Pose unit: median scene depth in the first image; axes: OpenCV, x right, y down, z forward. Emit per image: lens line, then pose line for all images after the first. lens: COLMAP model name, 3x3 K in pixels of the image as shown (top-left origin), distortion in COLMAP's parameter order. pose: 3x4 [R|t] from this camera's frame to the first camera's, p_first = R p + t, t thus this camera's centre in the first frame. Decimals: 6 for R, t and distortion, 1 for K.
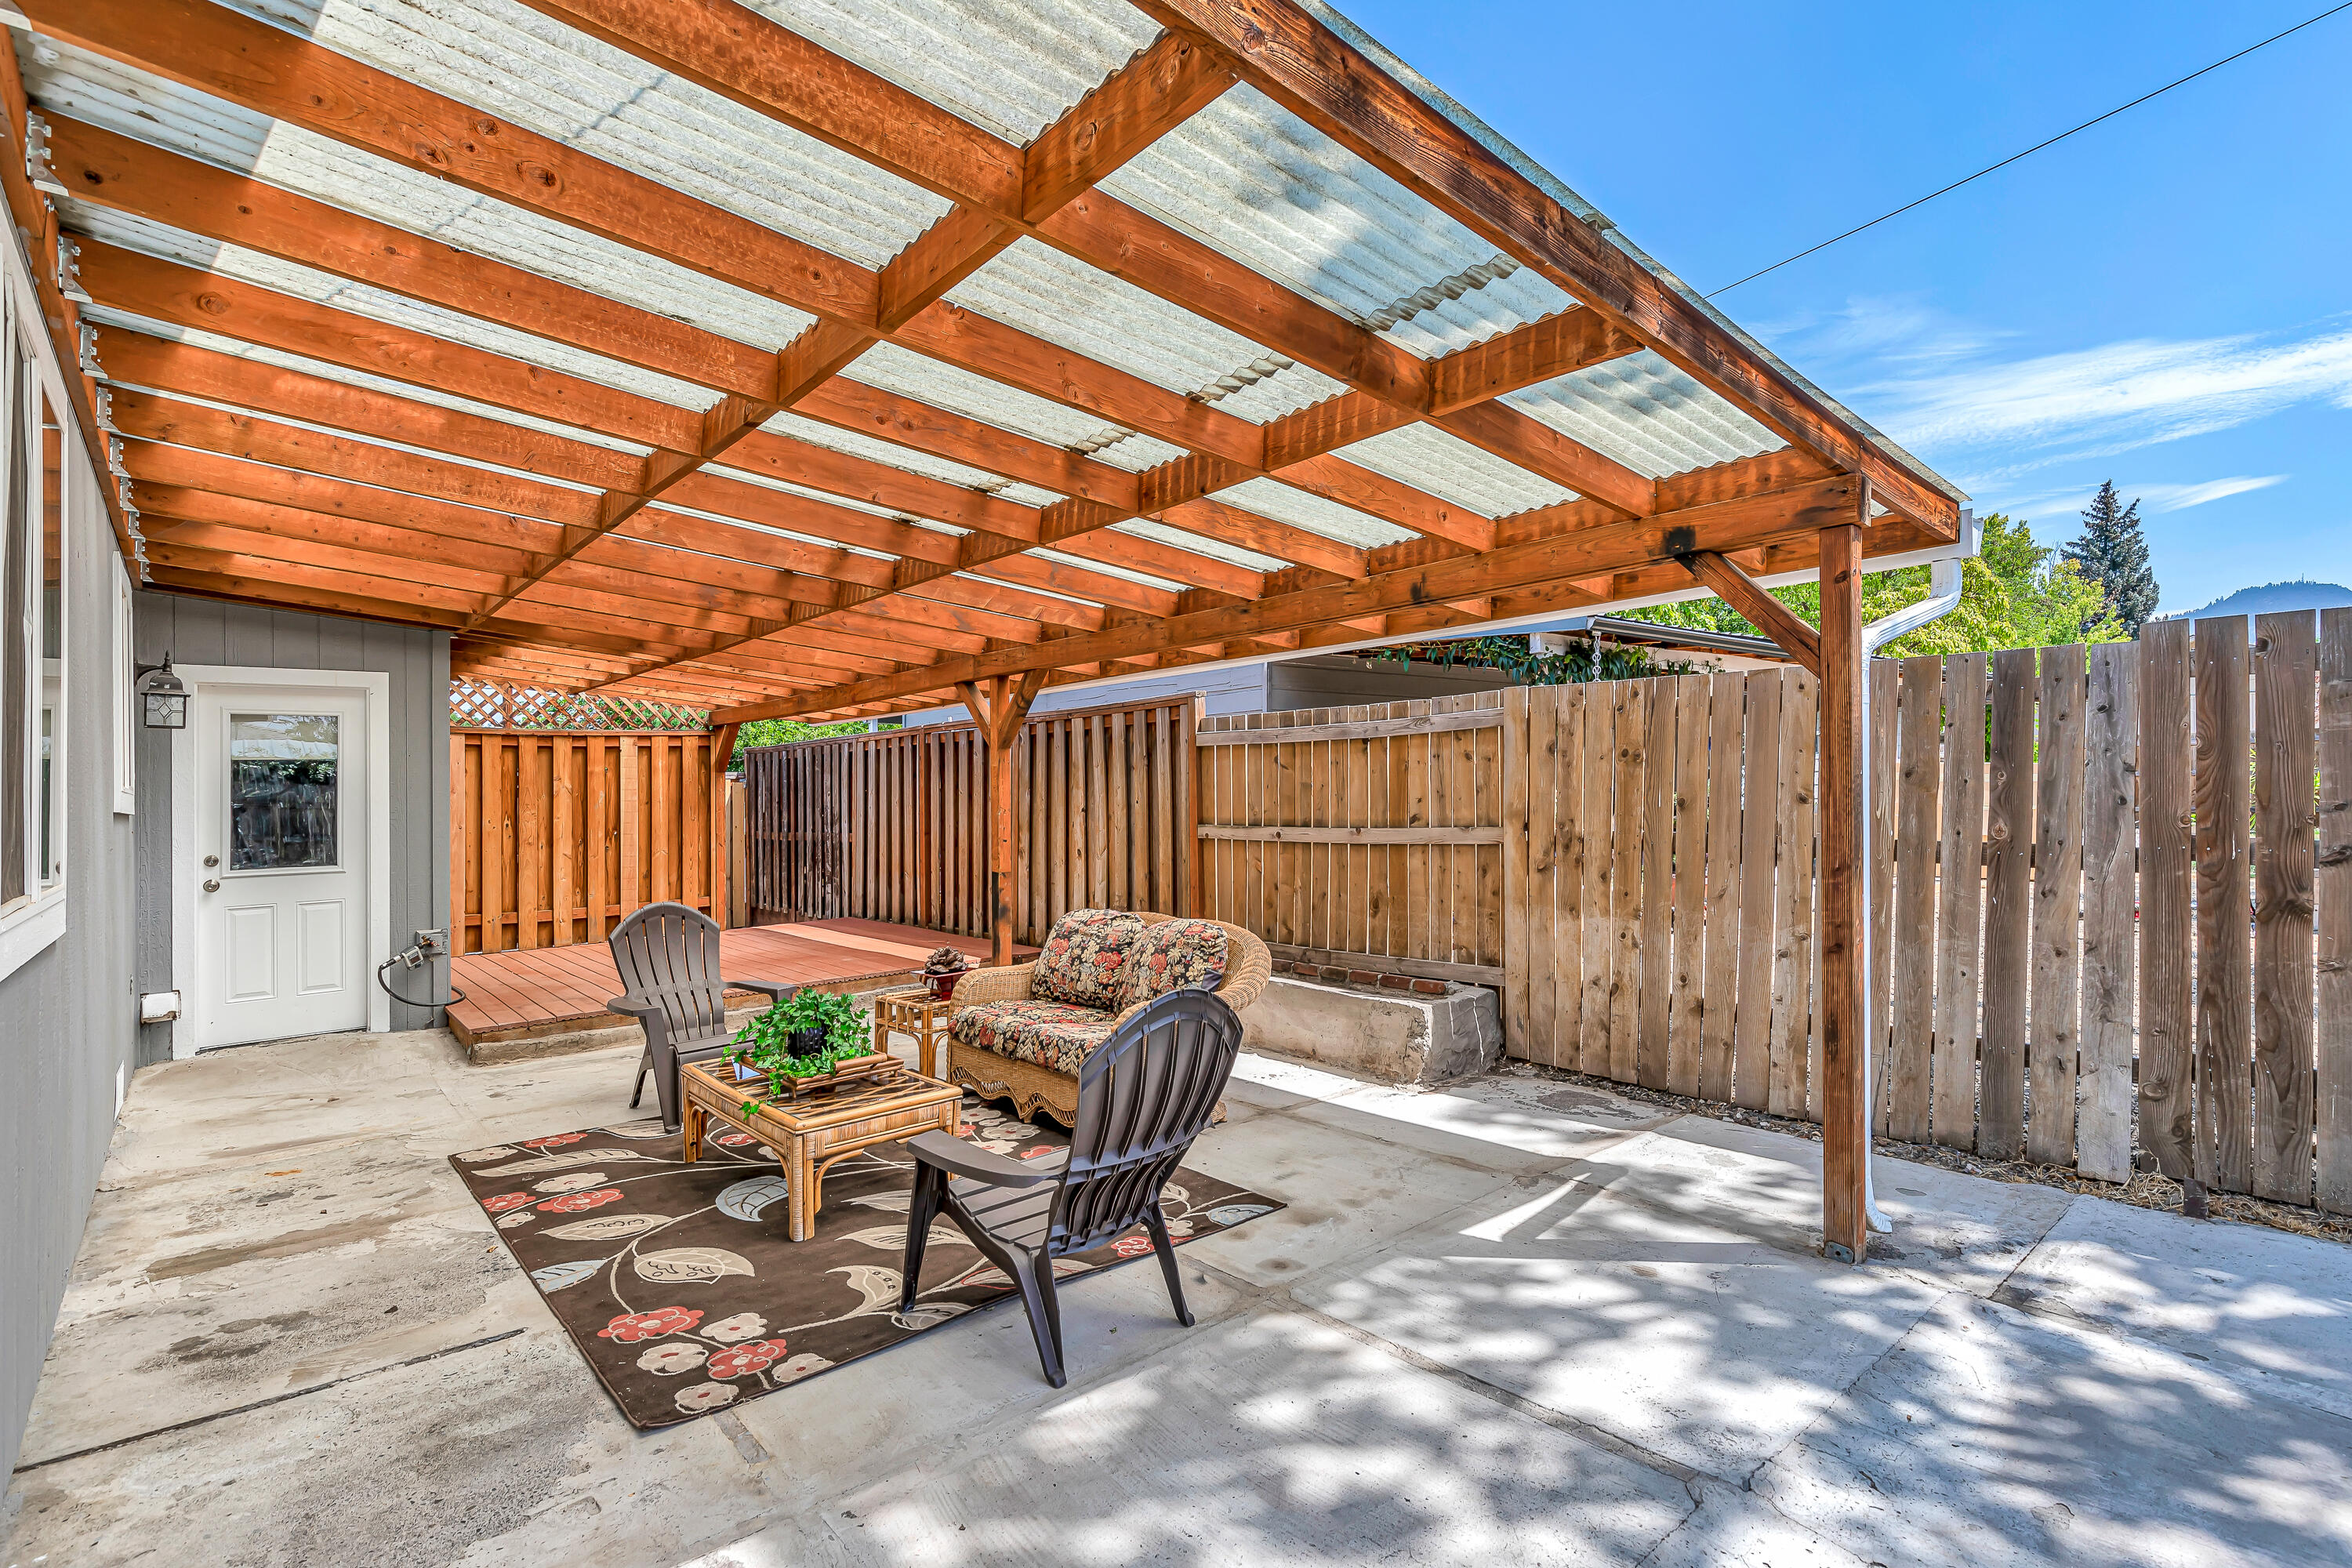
lens RADIAL K [[1144.3, 0, 1176.8], [0, 1144.3, 835.8], [0, 0, 1]] dist [0.010604, -0.000056]
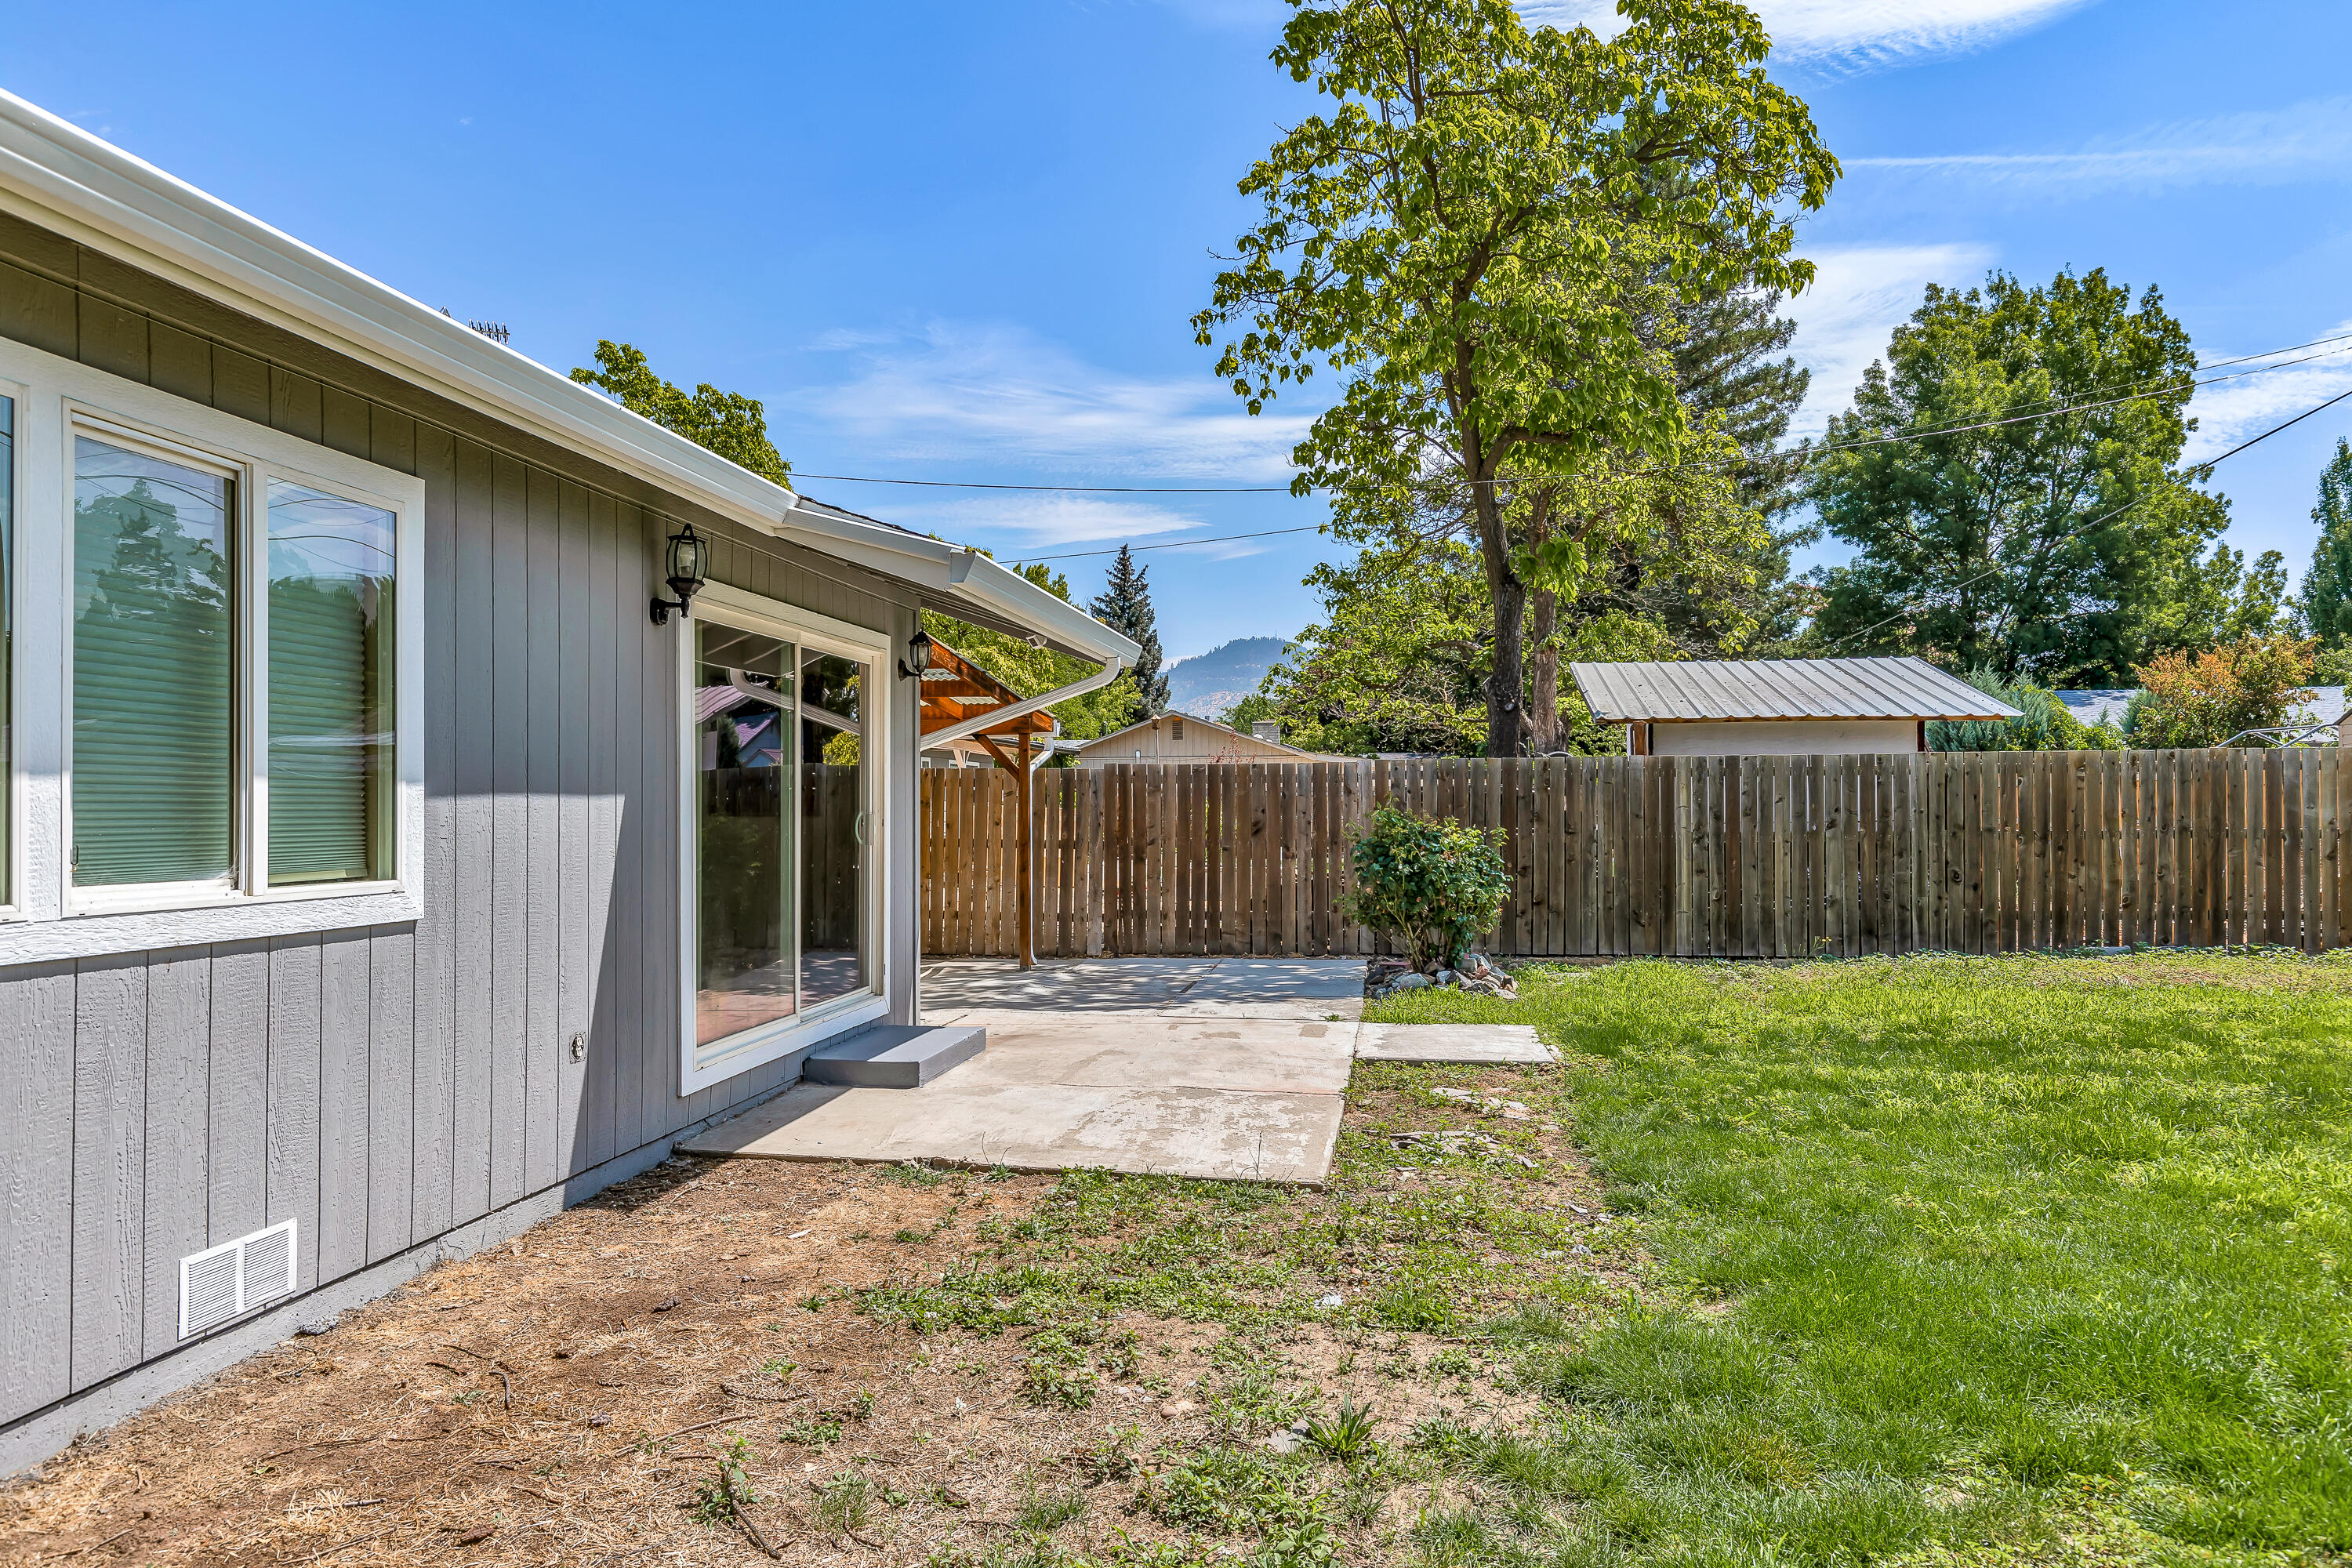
lens RADIAL K [[1463.0, 0, 1176.0], [0, 1463.0, 784.0], [0, 0, 1]] dist [0.000232, 0.000063]
pose [[0.756789, 0.040946, 0.652376, -0.842553], [0.003013, 0.997807, -0.066122, 0.065429], [-0.653652, 0.052006, 0.755006, -1.119125]]
